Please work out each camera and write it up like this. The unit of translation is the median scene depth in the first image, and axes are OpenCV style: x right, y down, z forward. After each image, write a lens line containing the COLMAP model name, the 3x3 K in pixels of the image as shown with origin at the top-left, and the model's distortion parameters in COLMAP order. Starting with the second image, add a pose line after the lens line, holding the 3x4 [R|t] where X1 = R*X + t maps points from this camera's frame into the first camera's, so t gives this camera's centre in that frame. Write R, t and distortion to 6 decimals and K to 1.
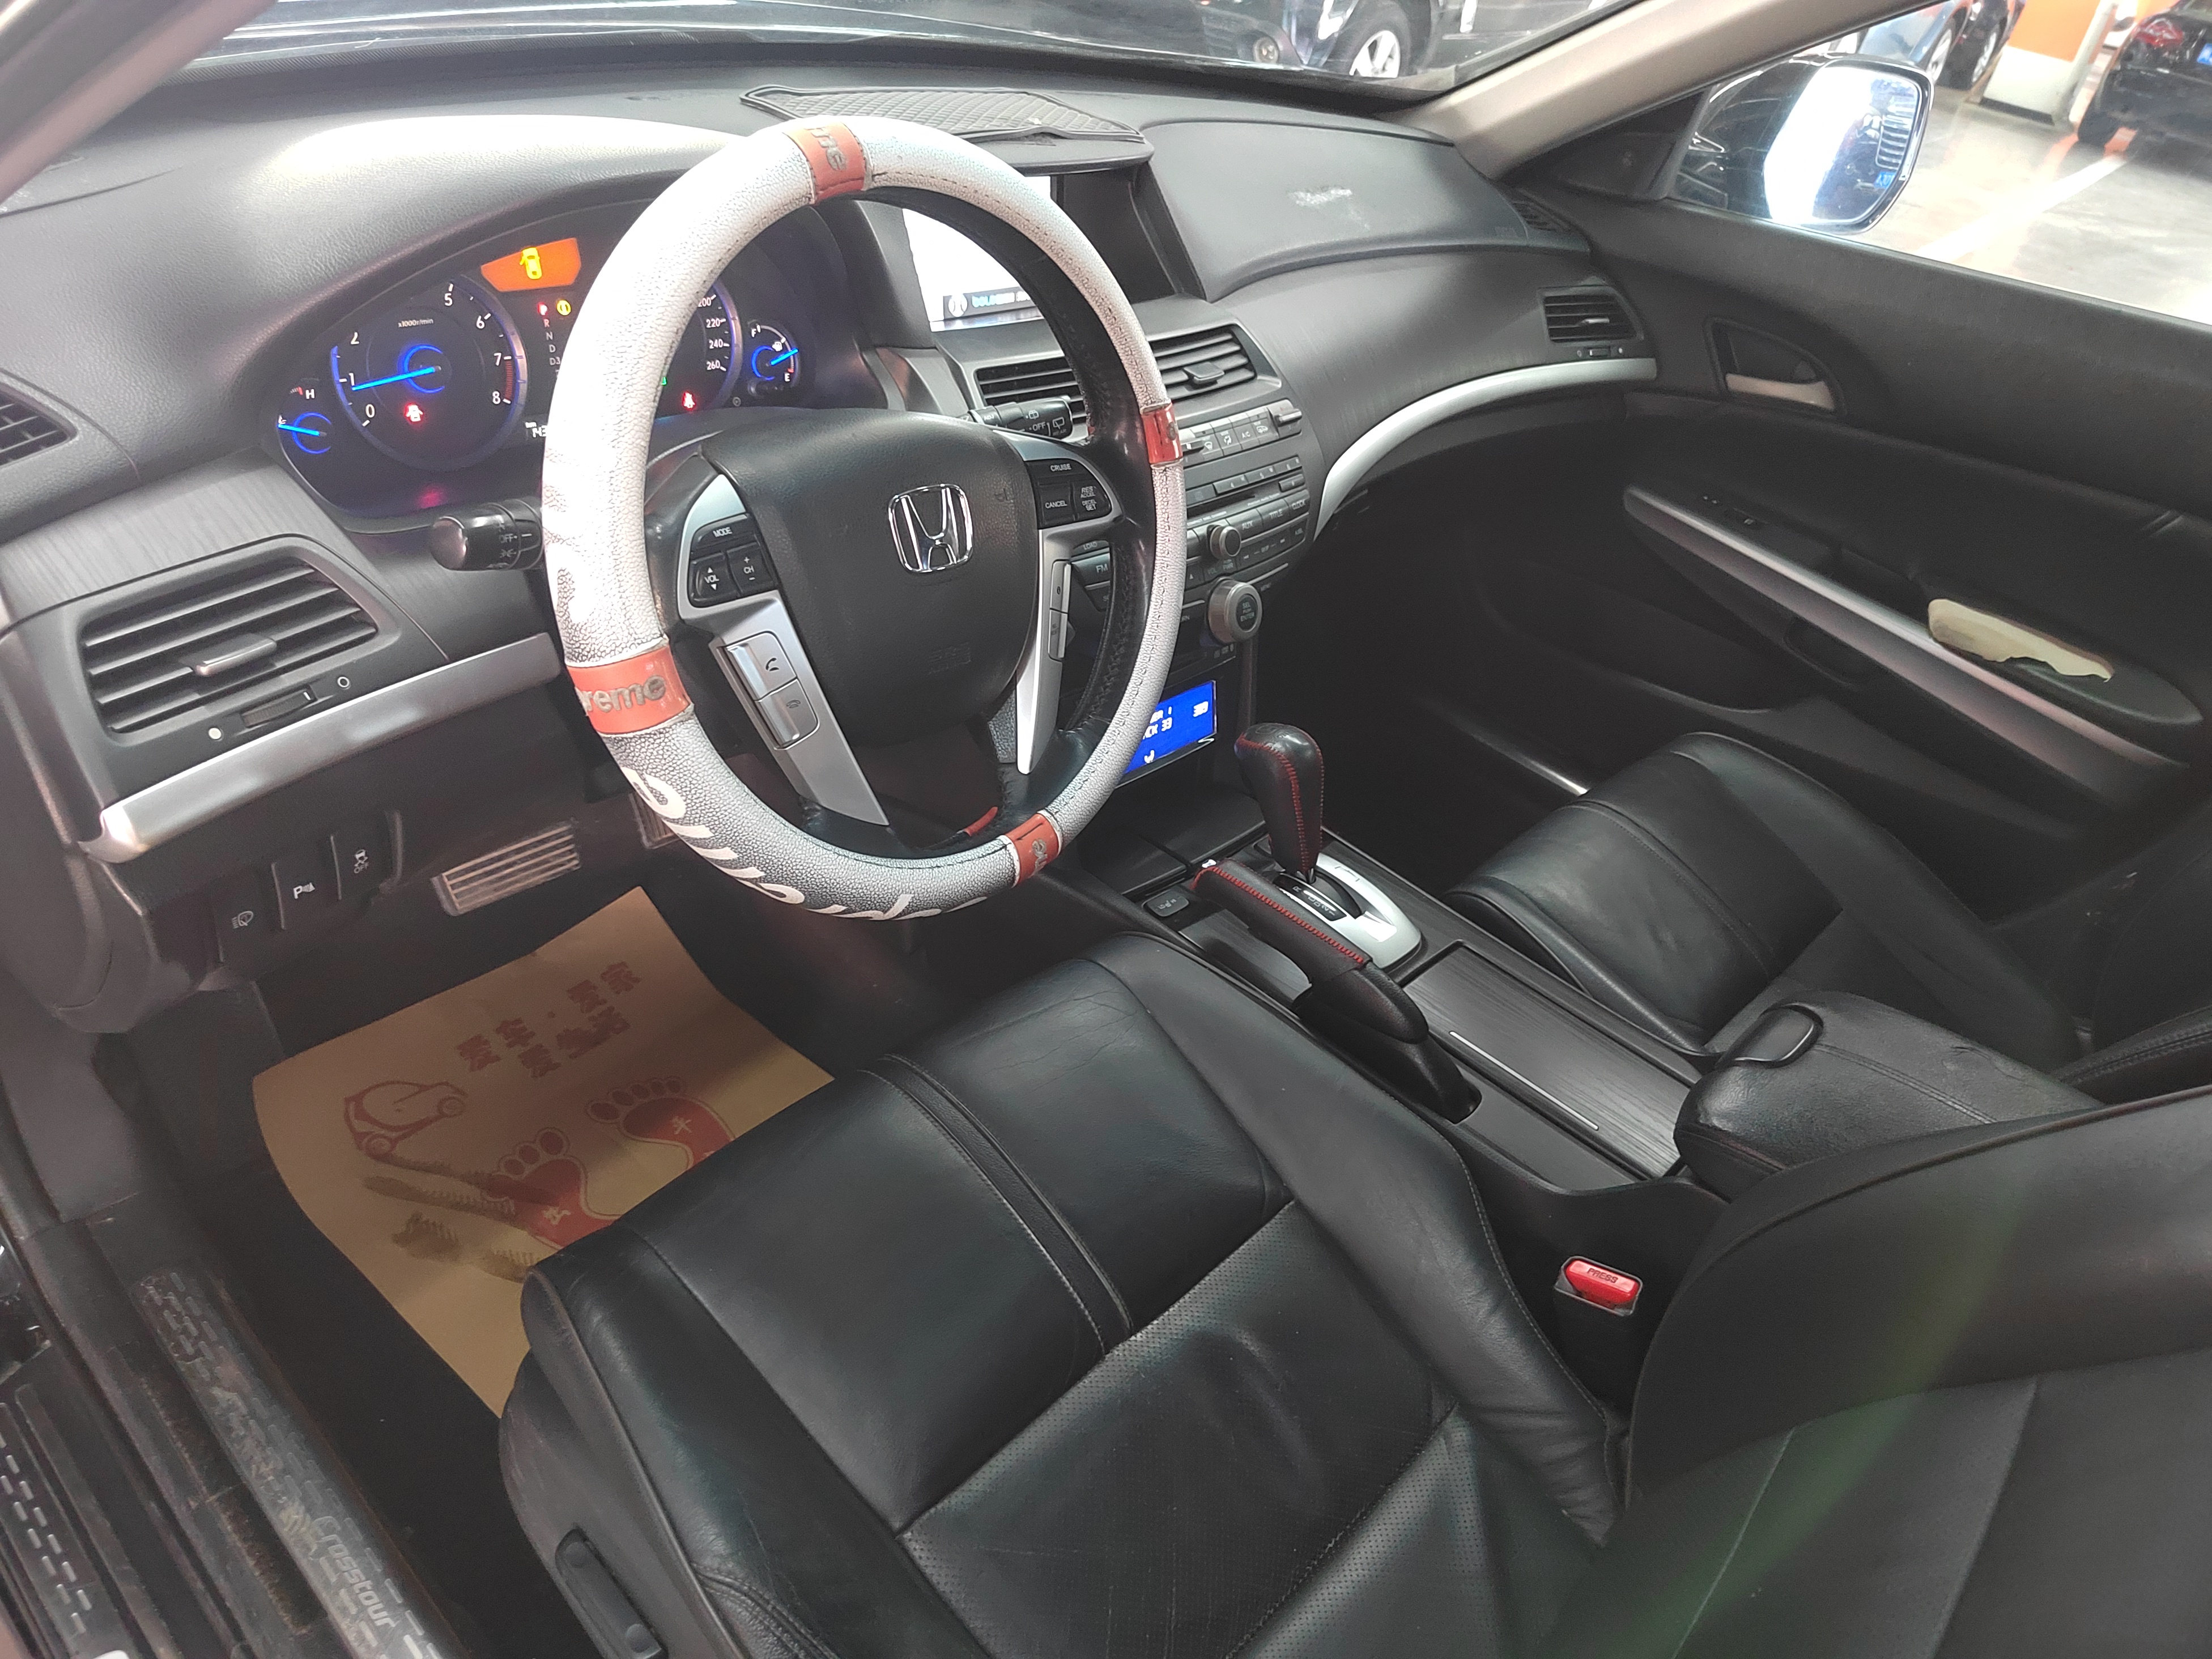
lens RADIAL K [[1503.7, 0, 1106.0], [0, 1503.7, 829.5], [0, 0, 1]] dist [0.083963, -0.130769]
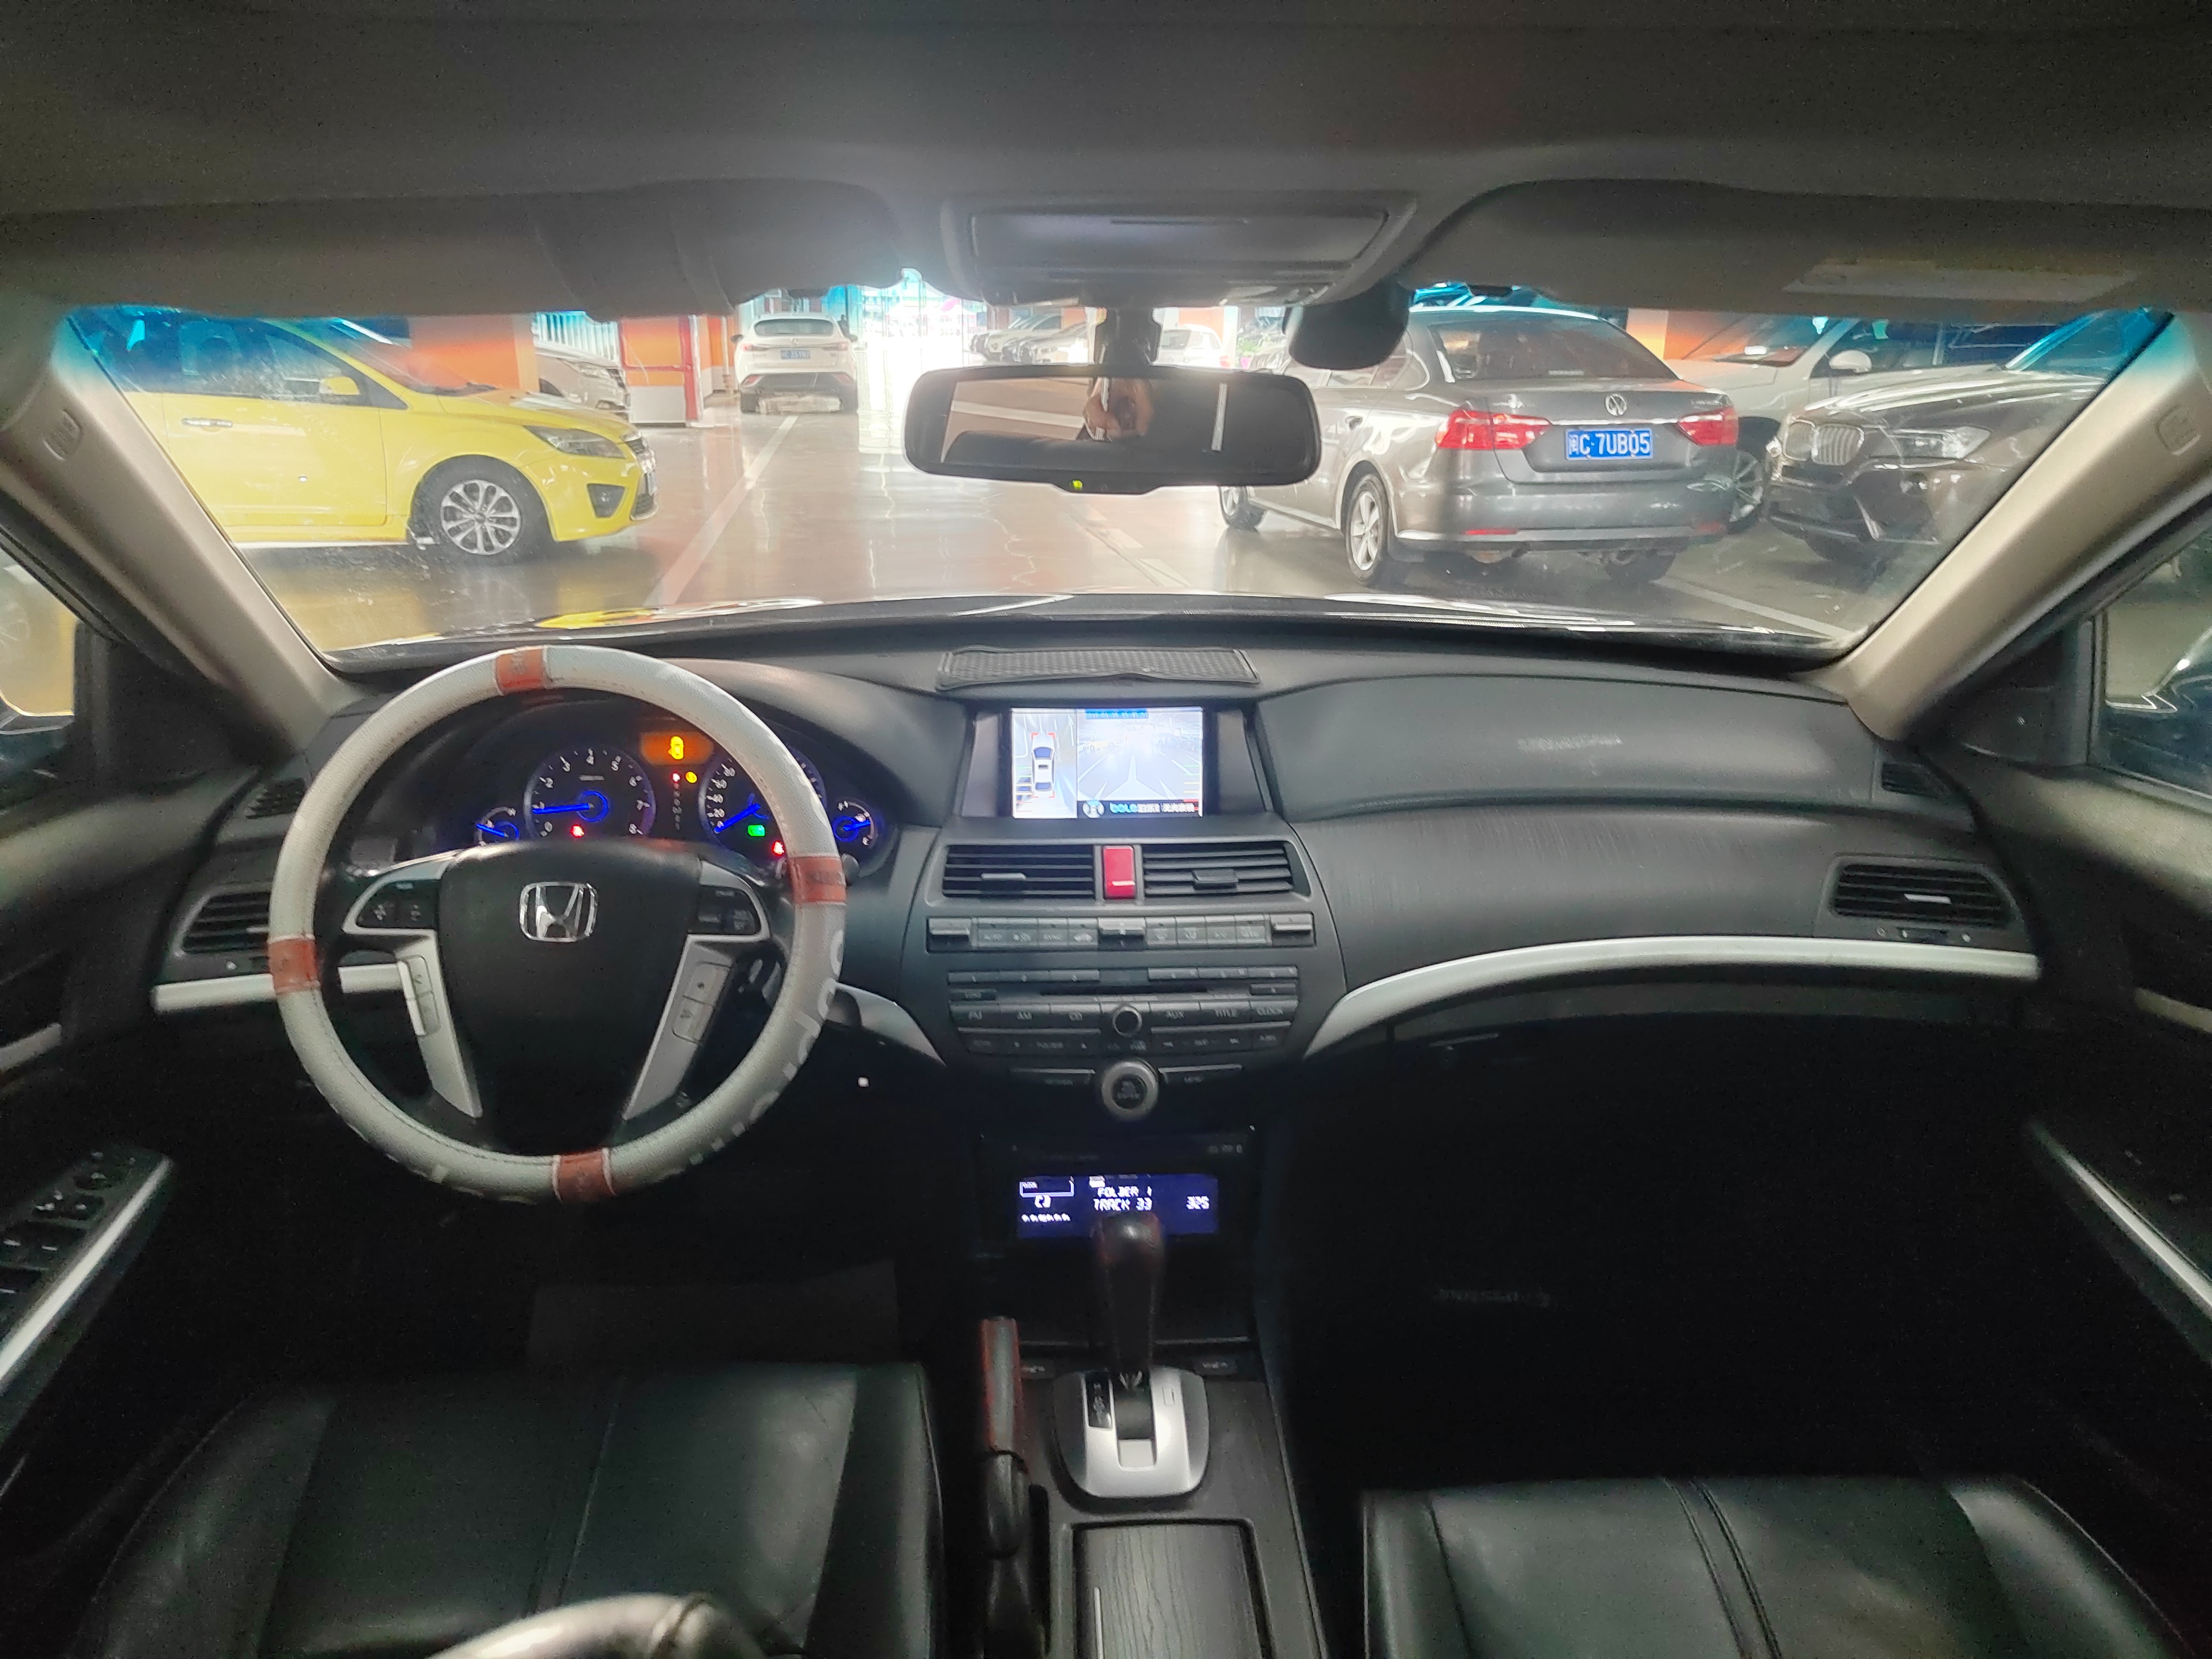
lens RADIAL K [[1504.2, 0, 1106.0], [0, 1504.2, 829.5], [0, 0, 1]] dist [0.033989, -0.002781]
pose [[0.710522, 0.064537, -0.700709, 0.853153], [-0.308072, 0.923811, -0.227301, -0.077208], [0.632653, 0.377371, 0.676270, 0.251531]]
